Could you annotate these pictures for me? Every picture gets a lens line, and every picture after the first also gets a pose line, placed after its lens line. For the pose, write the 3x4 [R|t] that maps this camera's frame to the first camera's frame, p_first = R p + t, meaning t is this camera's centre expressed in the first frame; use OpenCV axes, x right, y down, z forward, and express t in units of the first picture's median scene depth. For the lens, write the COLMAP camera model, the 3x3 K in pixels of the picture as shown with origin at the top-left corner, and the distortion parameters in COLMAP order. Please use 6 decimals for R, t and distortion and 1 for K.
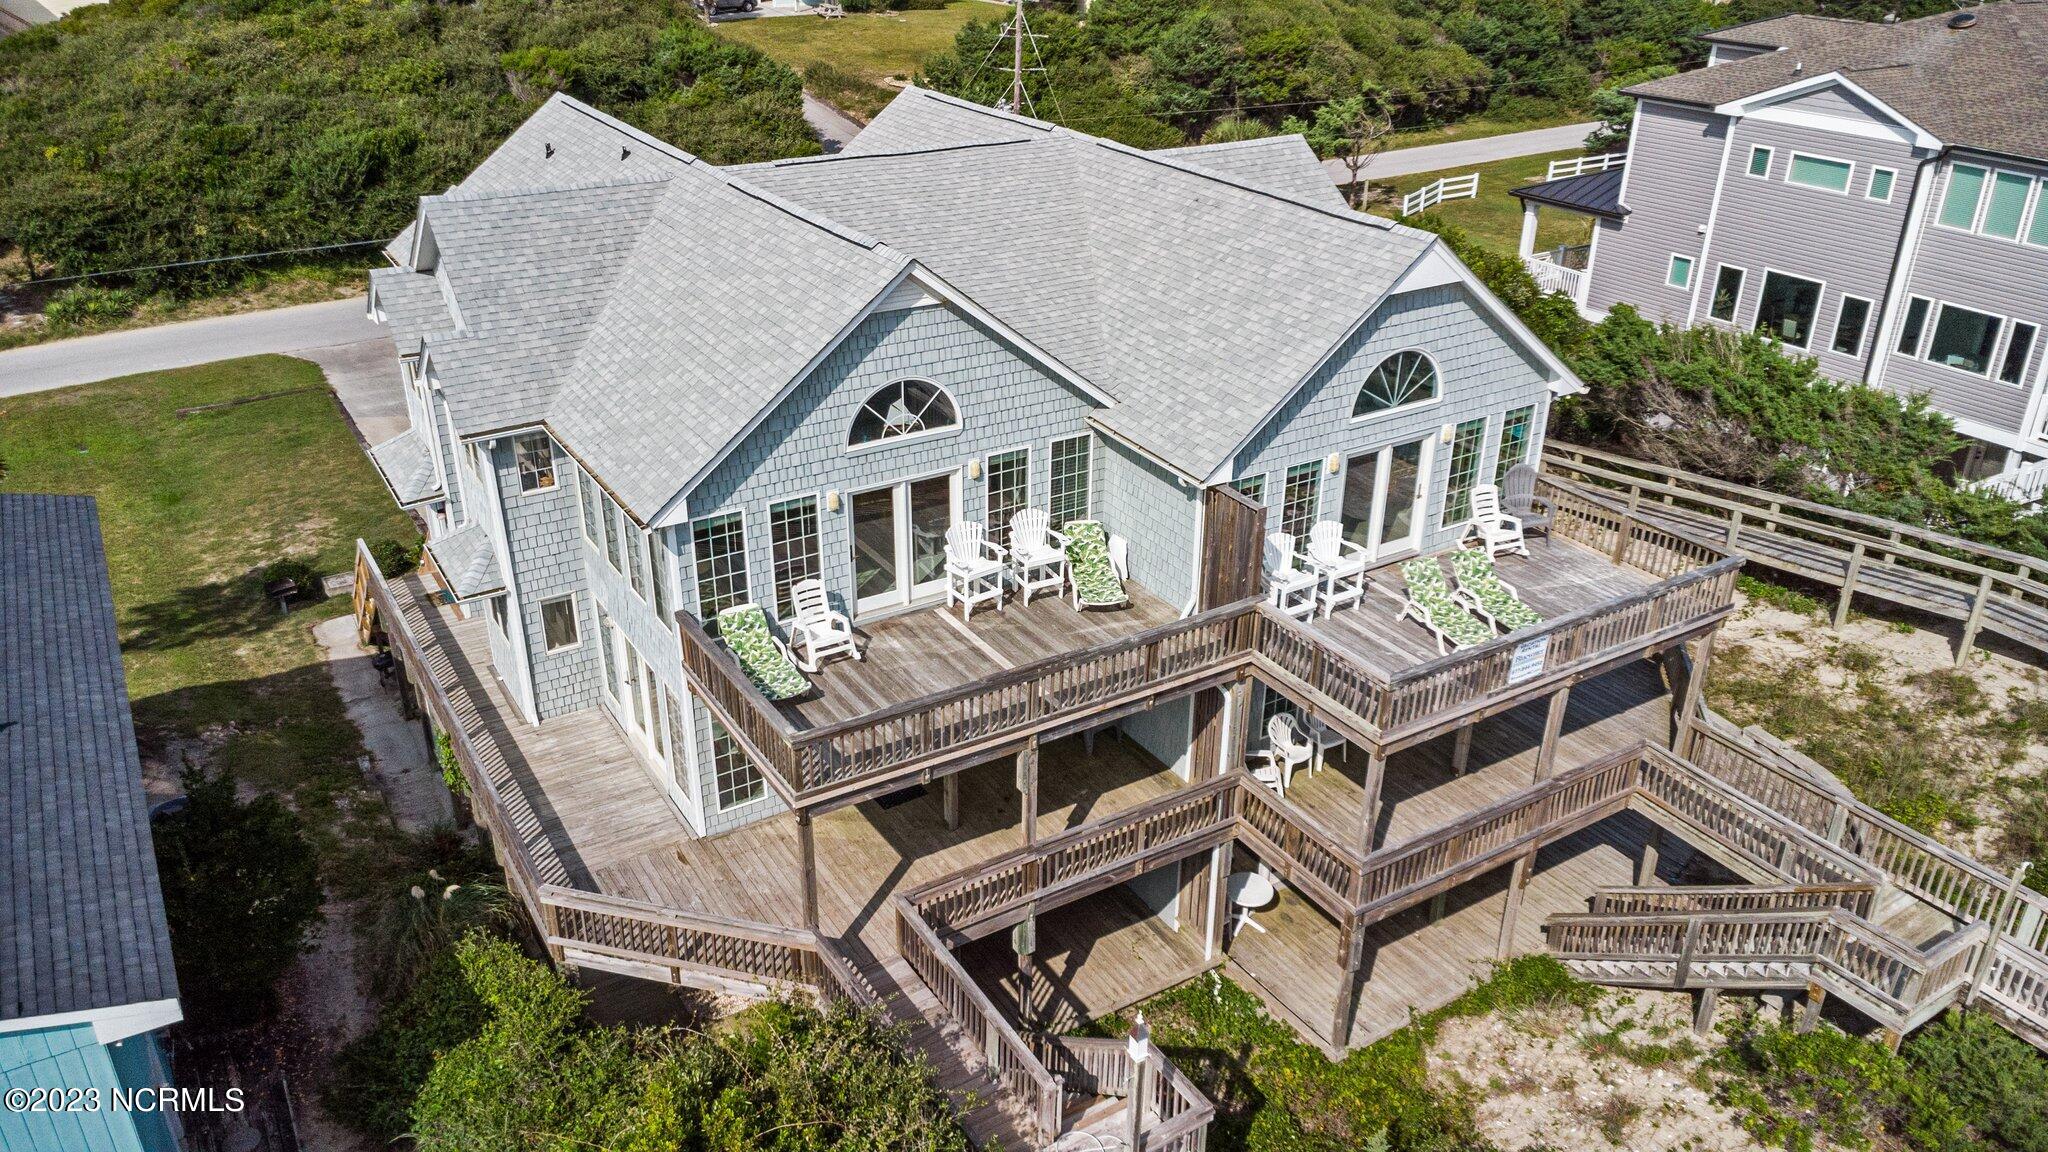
lens RADIAL K [[1485.1, 0, 1023.7], [0, 1485.1, 557.9], [0, 0, 1]] dist [0.040992, -0.079677]
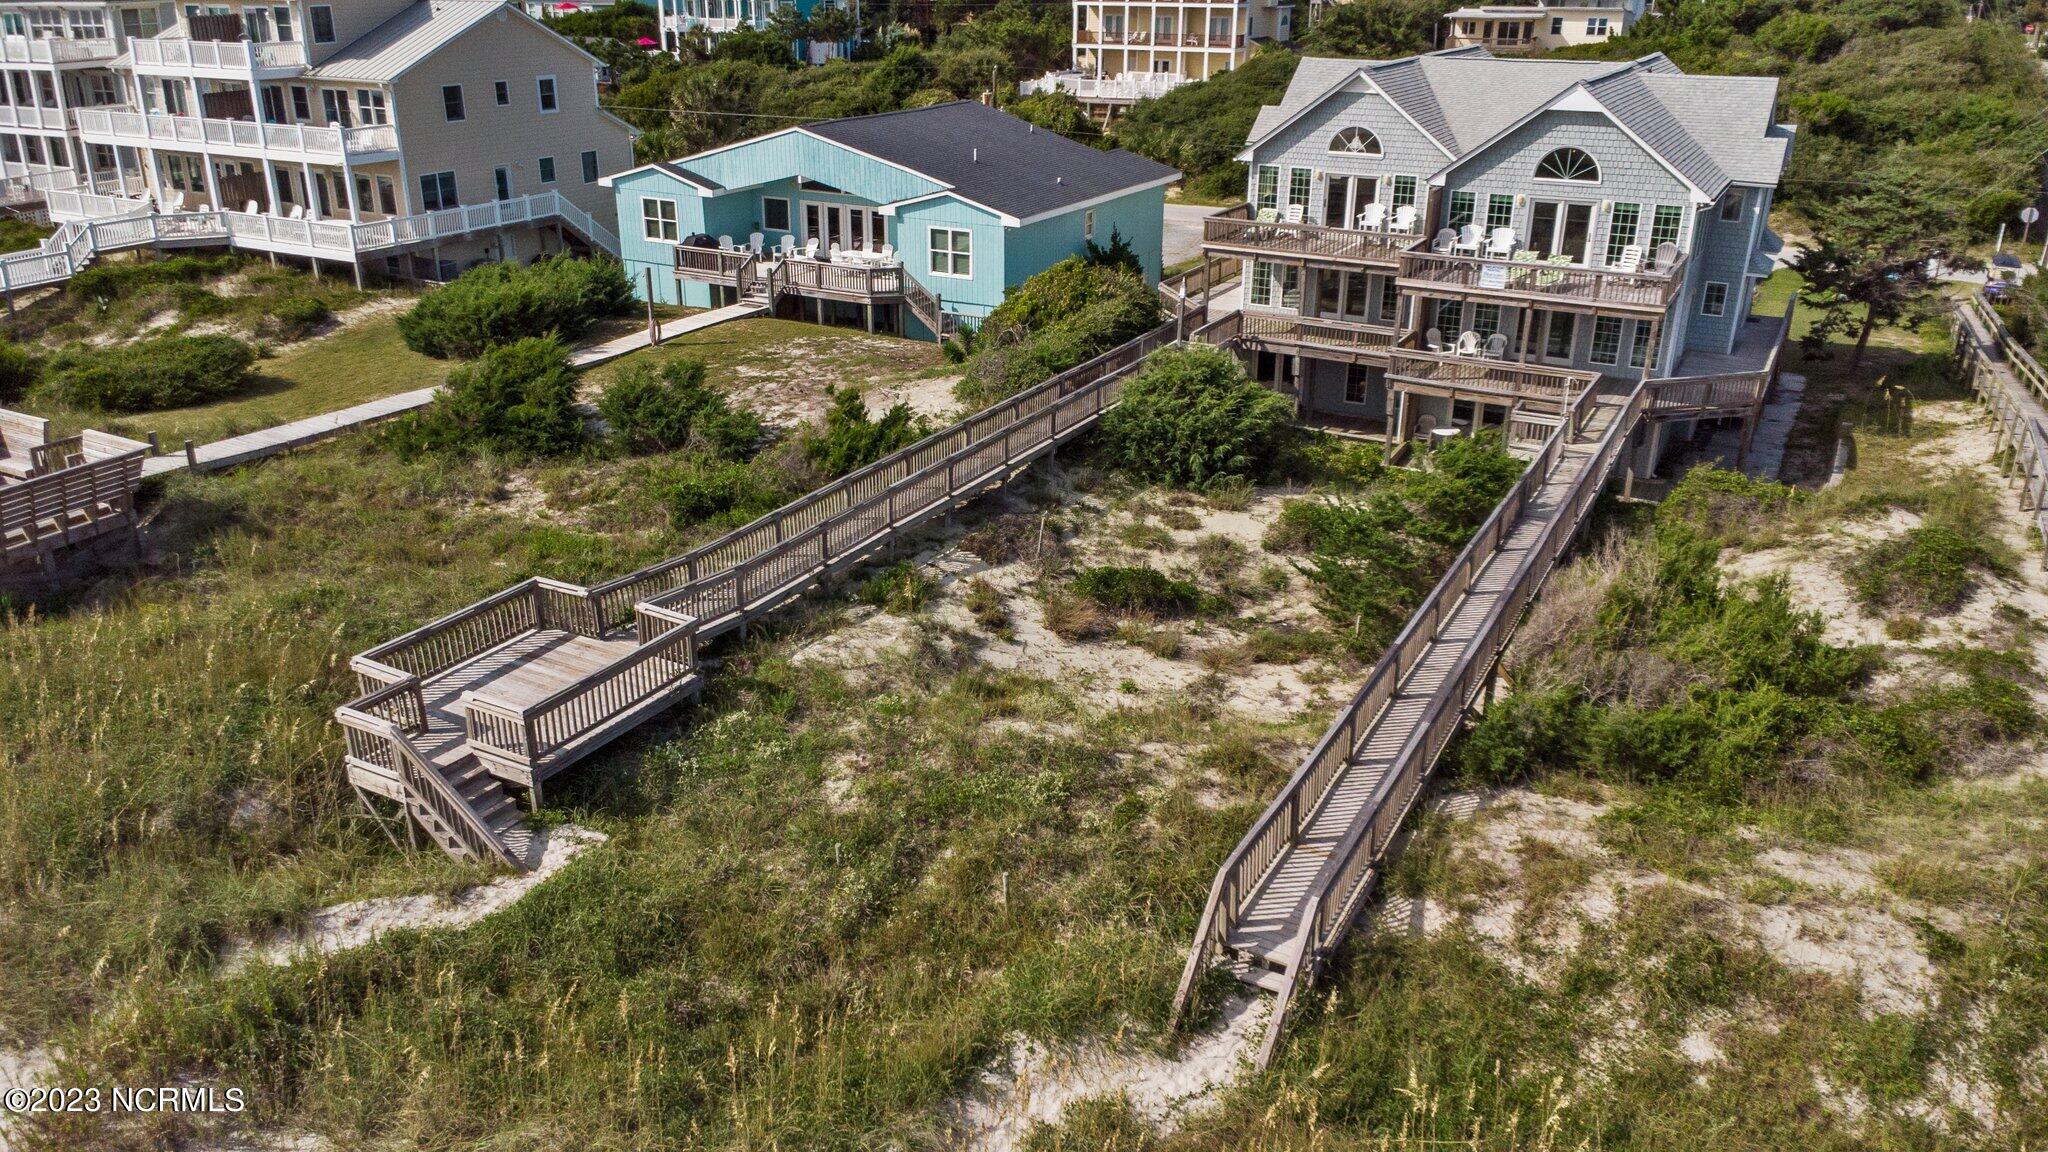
lens RADIAL K [[1498.6, 0, 1008.3], [0, 1498.6, 550.6], [0, 0, 1]] dist [0.056184, -0.094709]
pose [[0.478411, 0.313345, -0.820328, 1.651528], [-0.380319, 0.915945, 0.128068, 0.360961], [0.791505, 0.250717, 0.557370, -0.525491]]
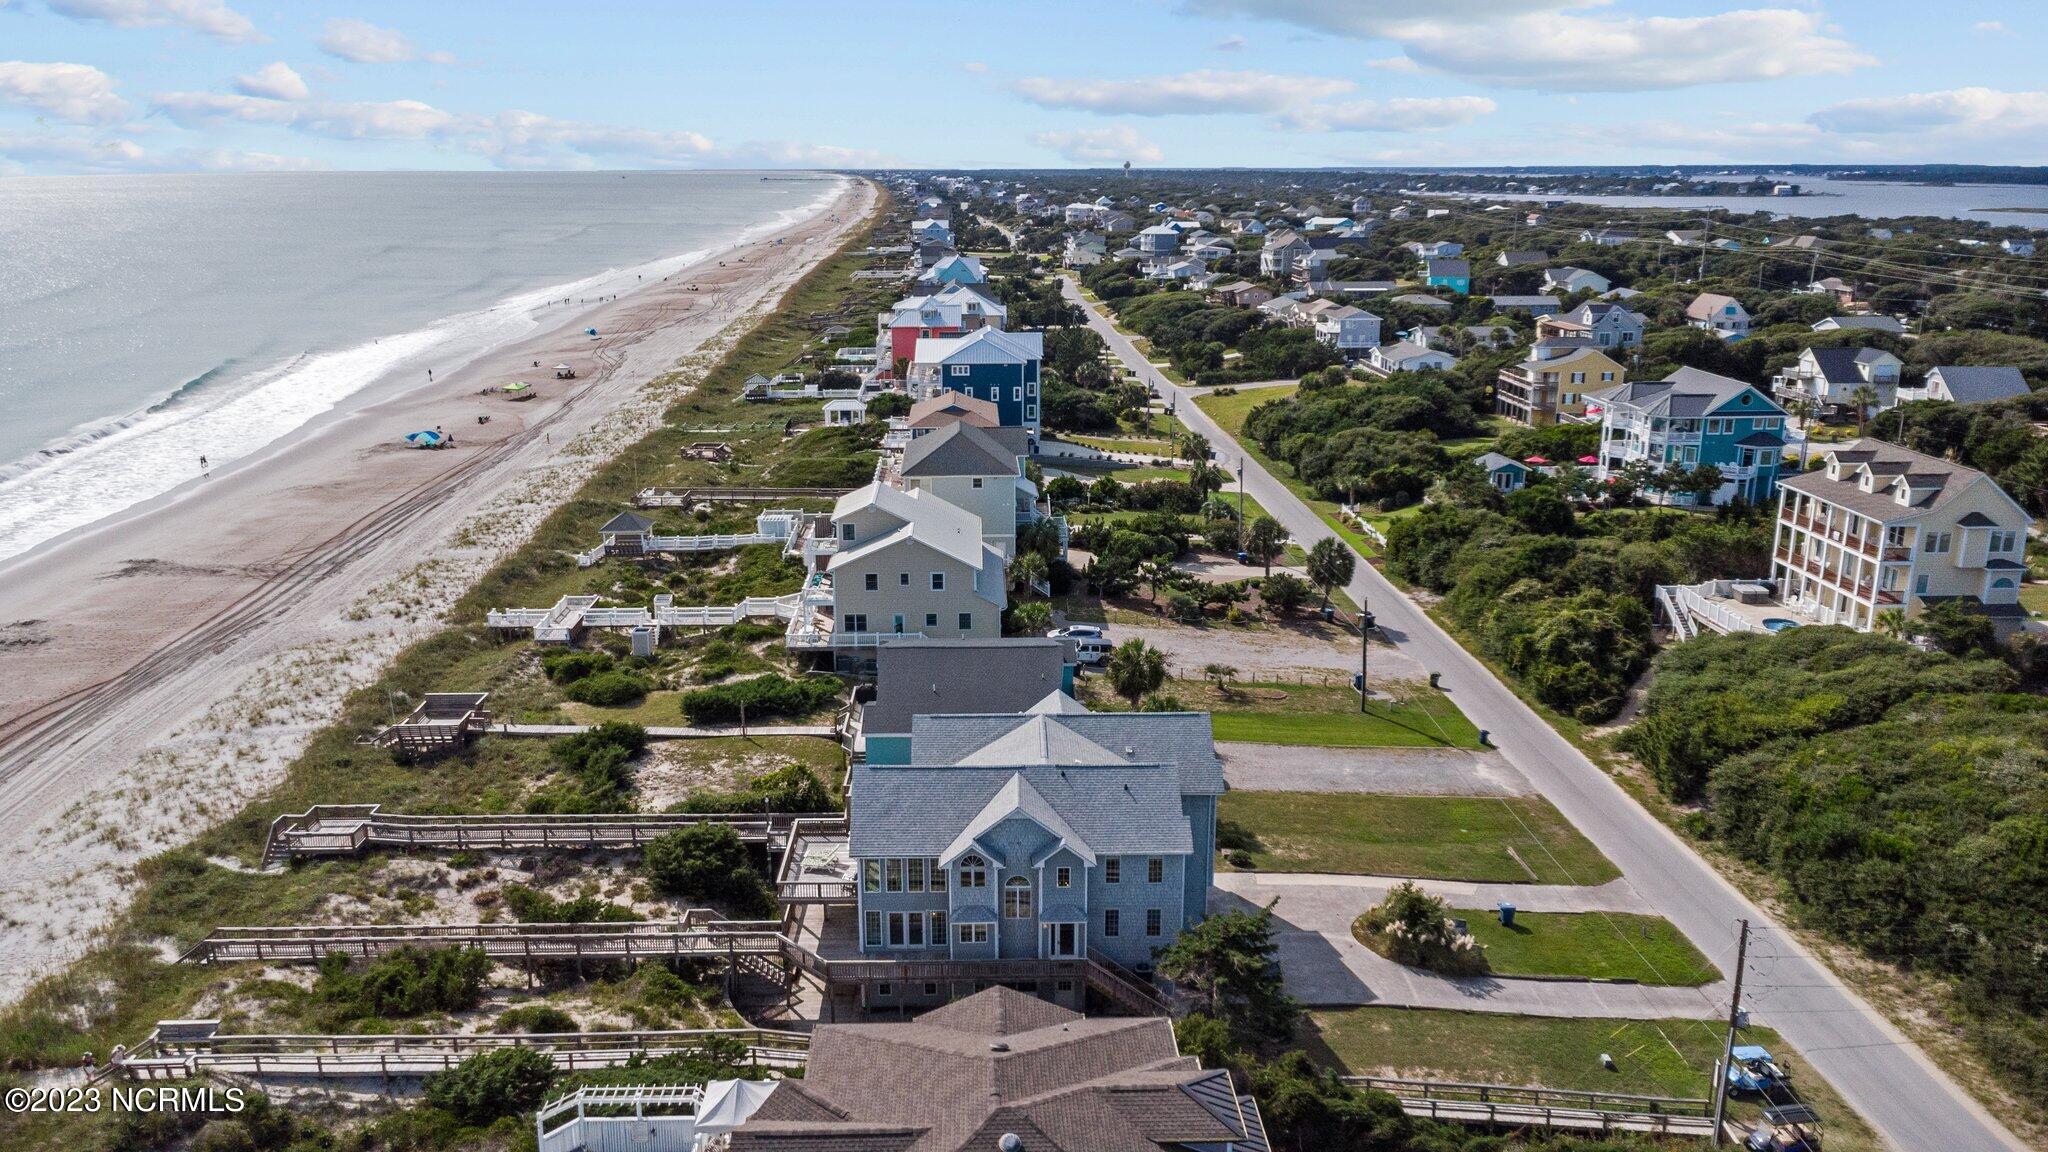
lens RADIAL K [[1498.6, 0, 1008.3], [0, 1498.6, 550.6], [0, 0, 1]] dist [0.056184, -0.094709]
pose [[-0.521220, 0.202300, -0.829098, 2.749245], [-0.373032, 0.819773, 0.434534, -2.165565], [0.767579, 0.535768, -0.351818, 2.119393]]
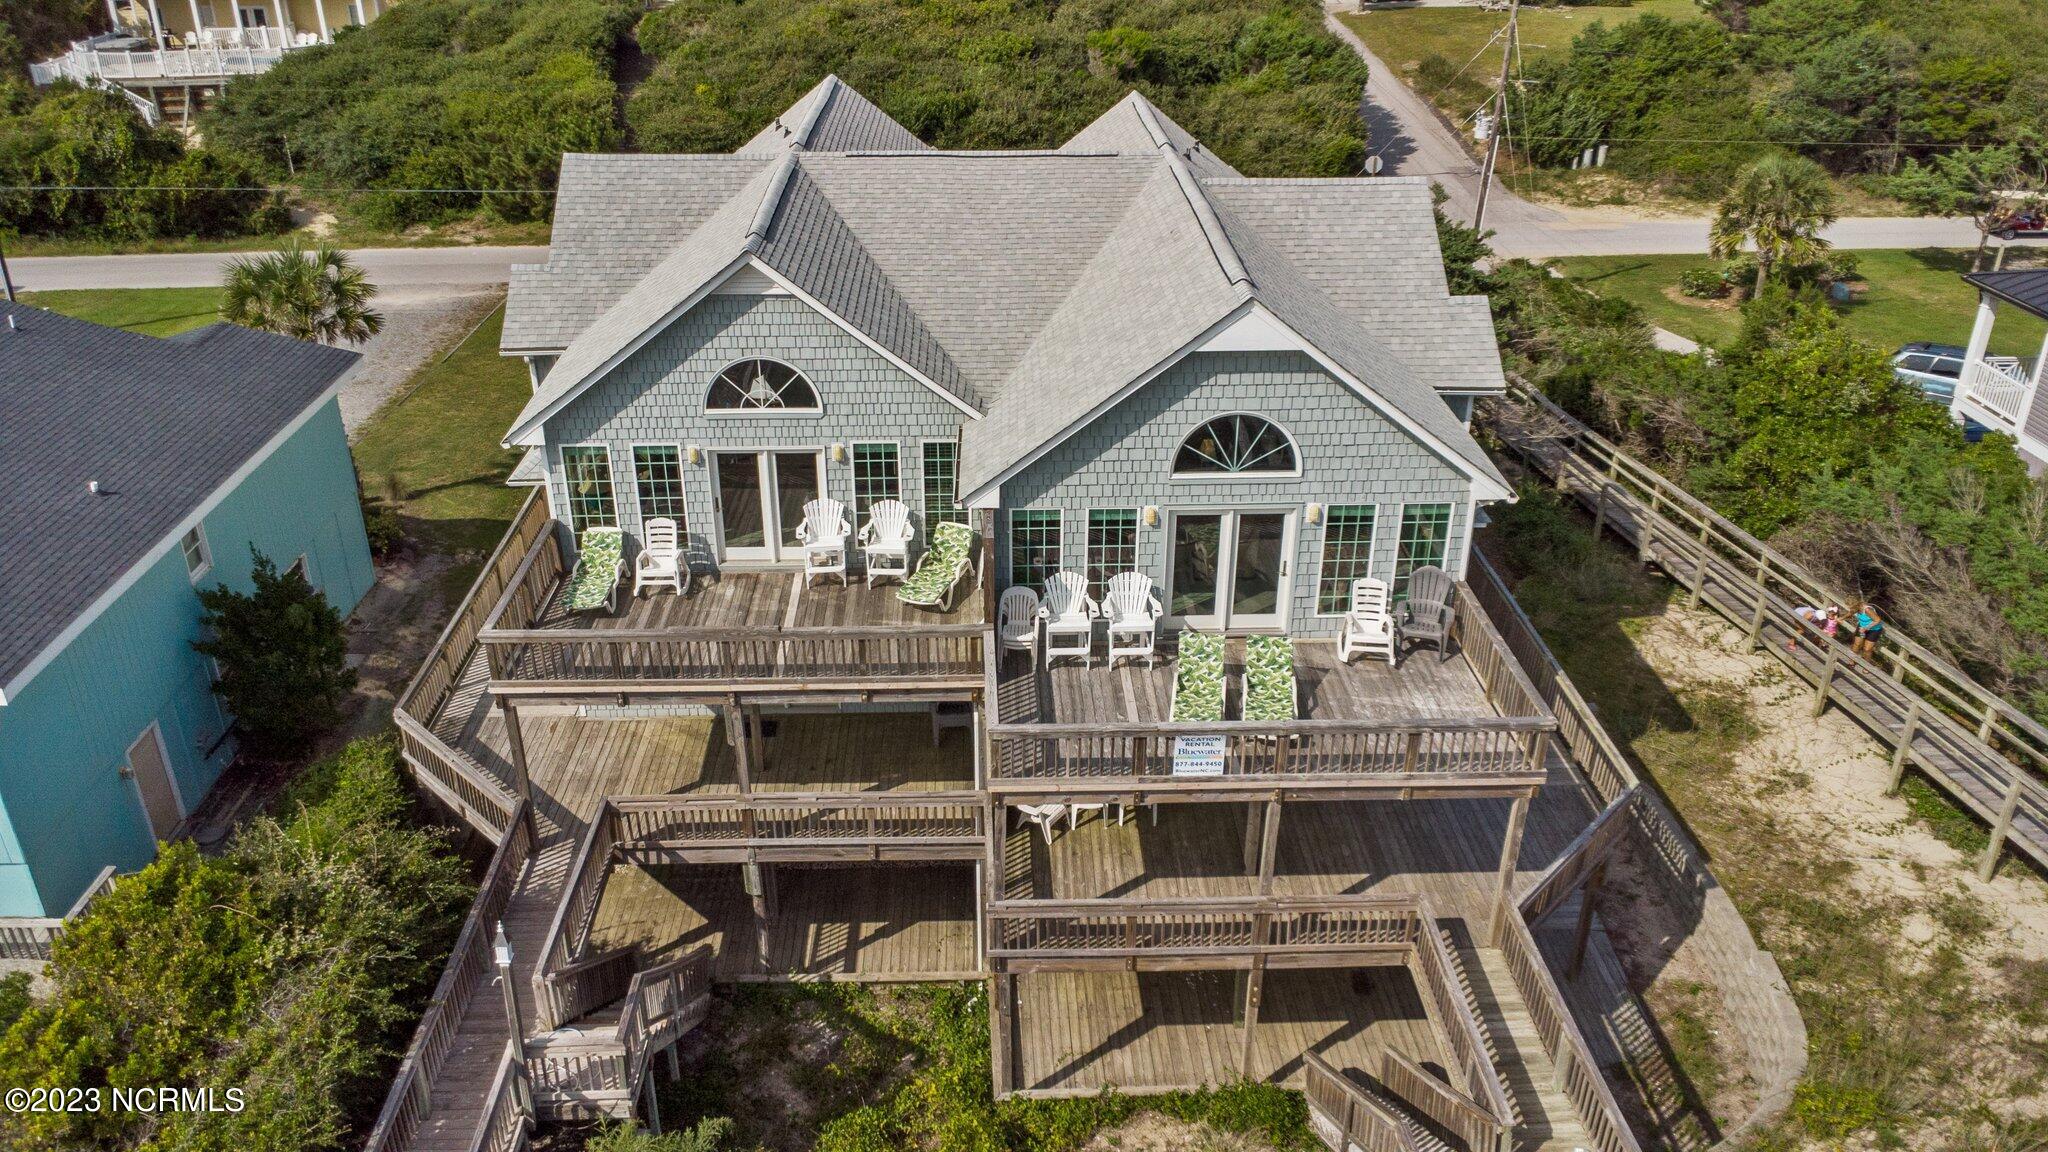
lens RADIAL K [[1485.1, 0, 1023.7], [0, 1485.1, 557.9], [0, 0, 1]] dist [0.040992, -0.079677]
pose [[0.865294, 0.216217, -0.452235, 0.575034], [-0.210055, 0.975559, 0.064509, -0.081291], [0.455130, 0.039175, 0.889563, 0.102682]]
